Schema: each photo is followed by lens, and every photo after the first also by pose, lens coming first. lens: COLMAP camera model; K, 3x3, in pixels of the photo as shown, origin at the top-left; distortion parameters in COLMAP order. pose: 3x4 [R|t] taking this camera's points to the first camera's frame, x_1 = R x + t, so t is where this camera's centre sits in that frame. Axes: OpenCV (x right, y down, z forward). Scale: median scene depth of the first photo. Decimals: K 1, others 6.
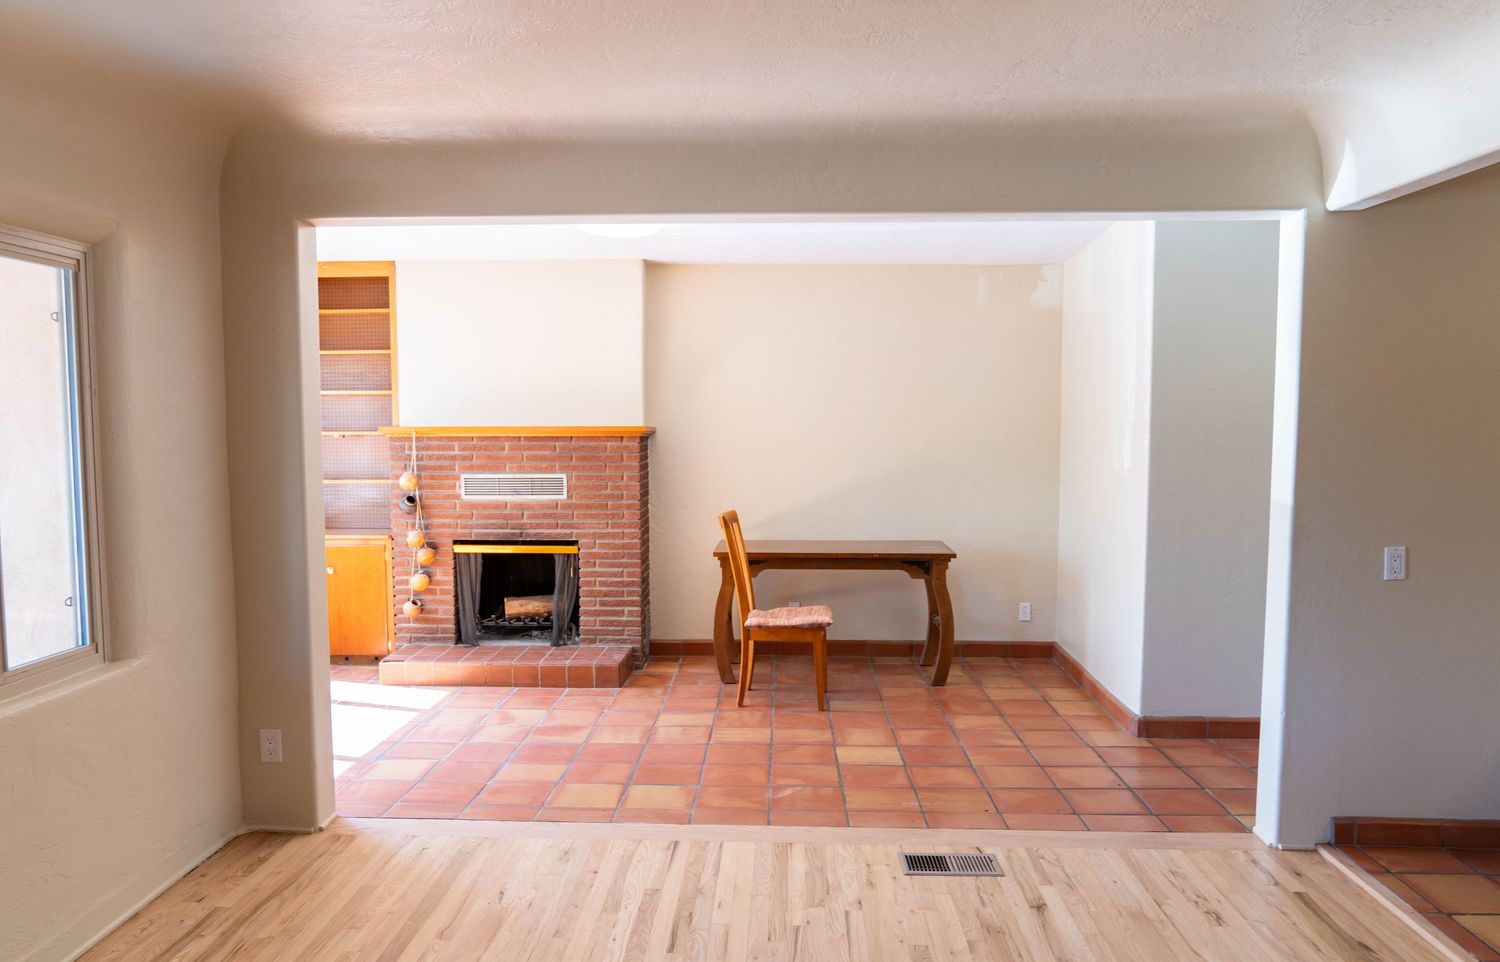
lens RADIAL K [[1116.4, 0, 750.0], [0, 1116.4, 481.0], [0, 0, 1]] dist [0.000534, 0.000017]
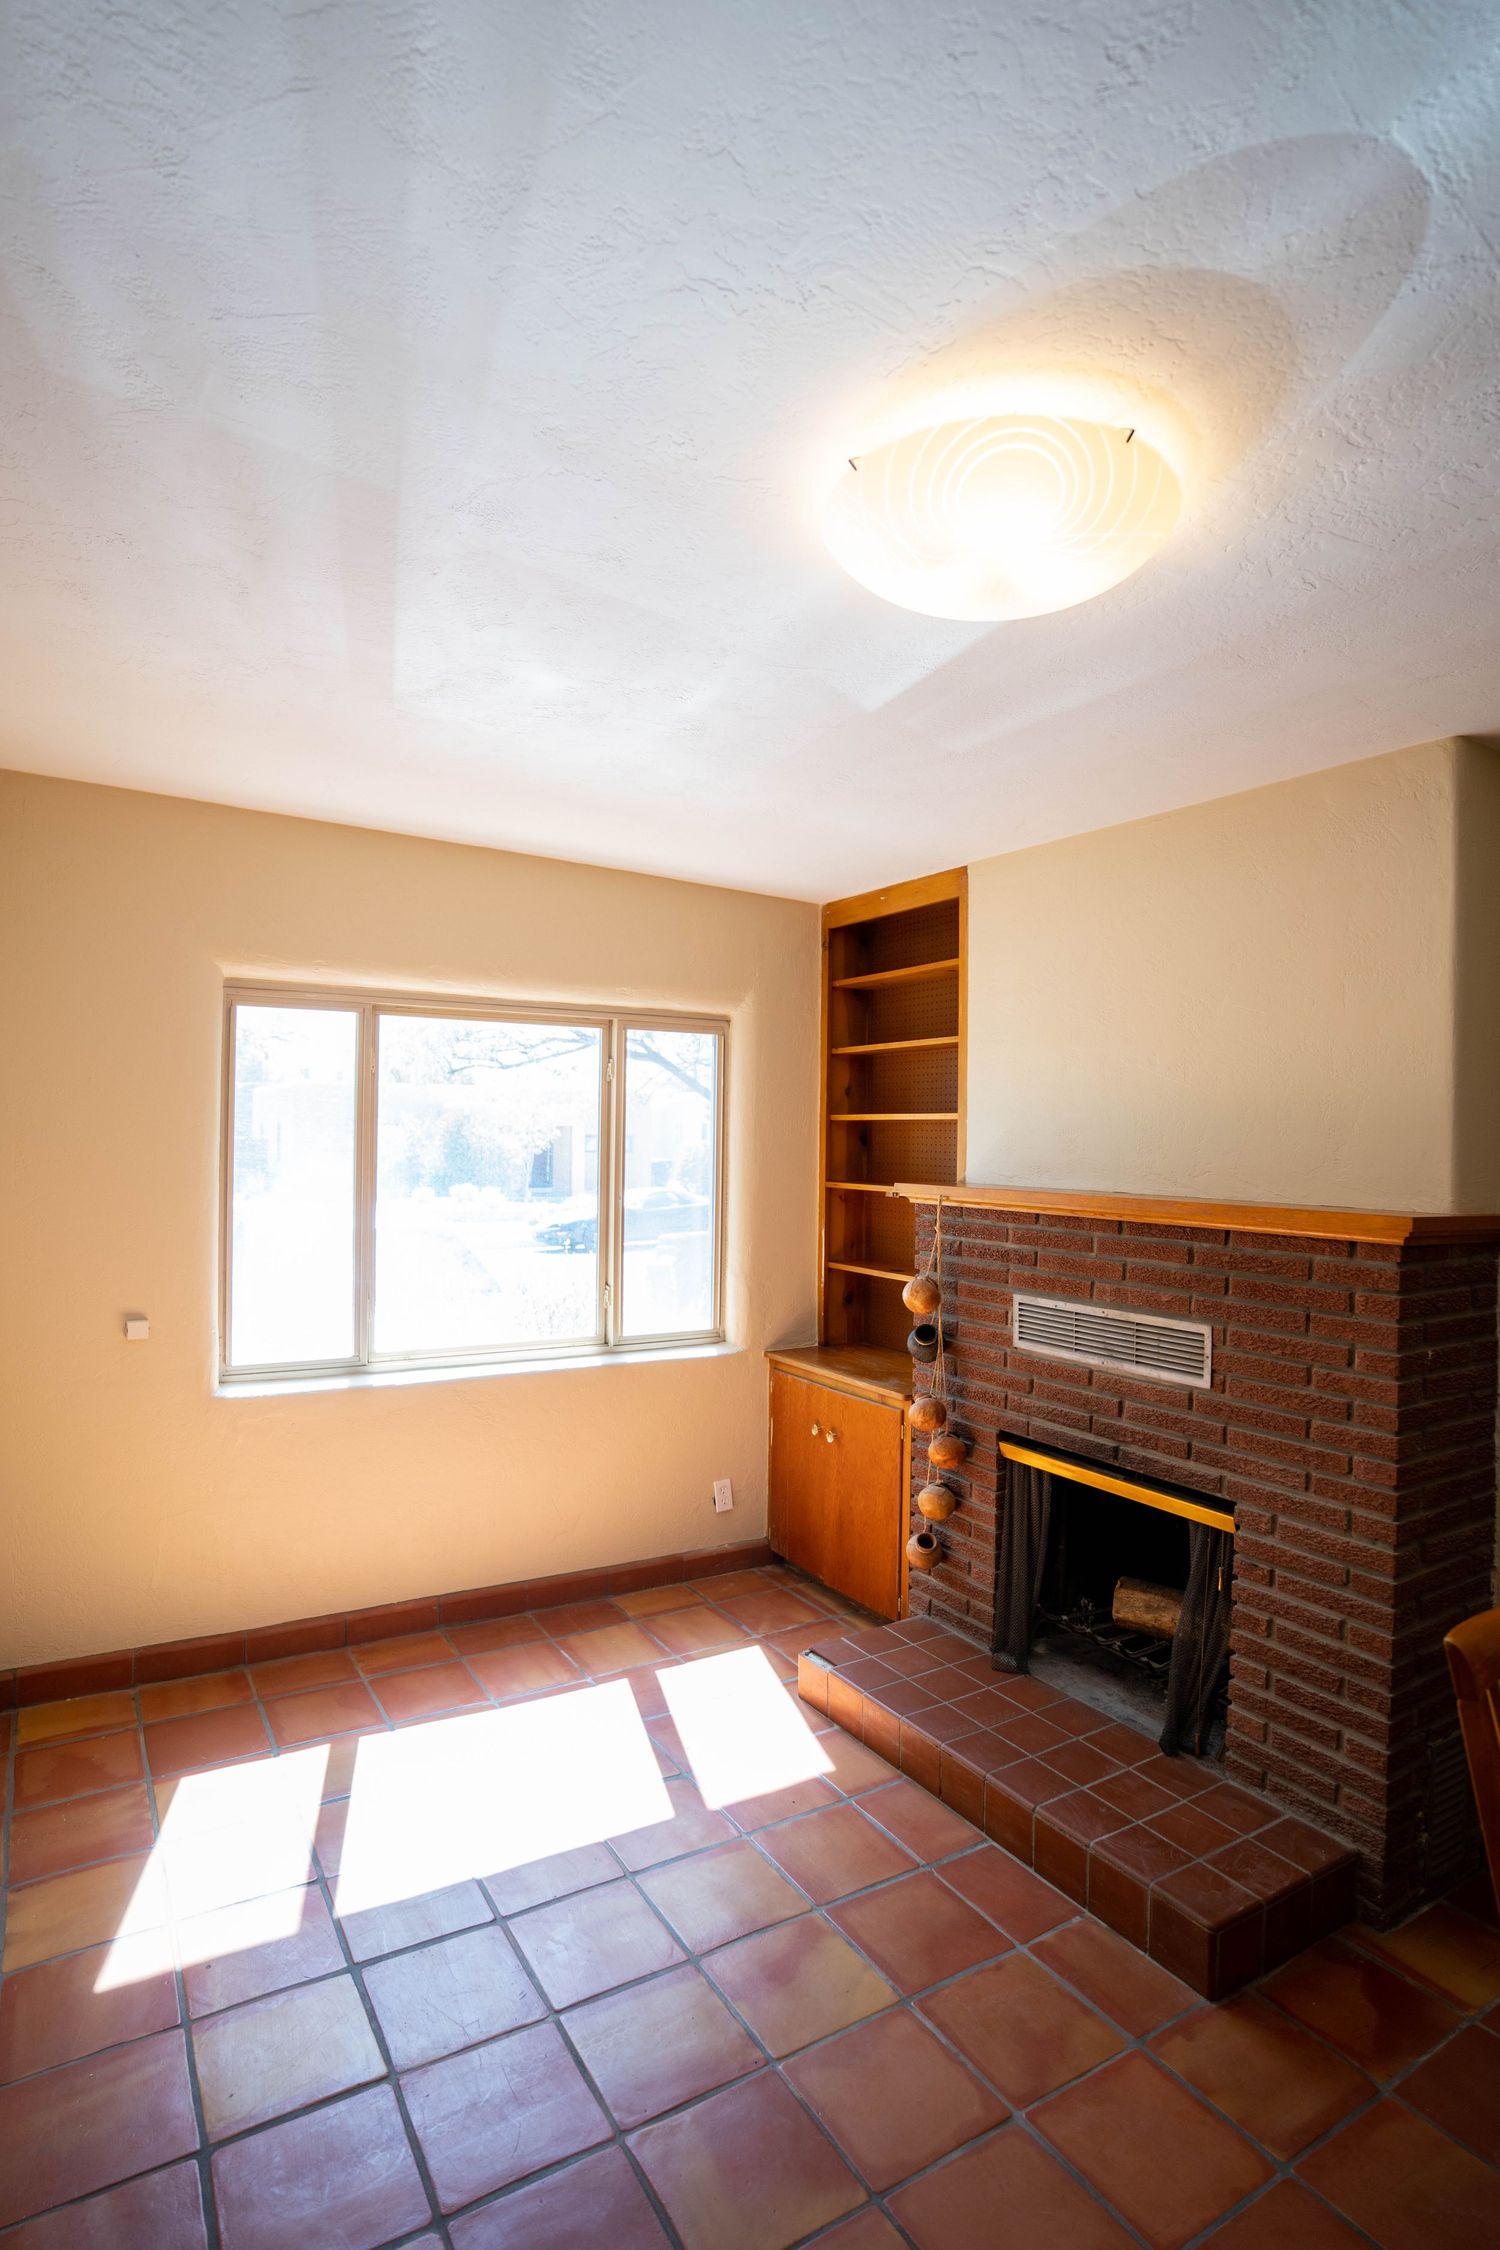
lens RADIAL K [[1141.8, 0, 750.0], [0, 1141.8, 1125.0], [0, 0, 1]] dist [-0.084613, 0.037151]
pose [[0.545906, 0.003020, -0.837841, 0.075141], [-0.066067, 0.997035, -0.039453, -0.049676], [0.835238, 0.076891, 0.544487, 0.645223]]
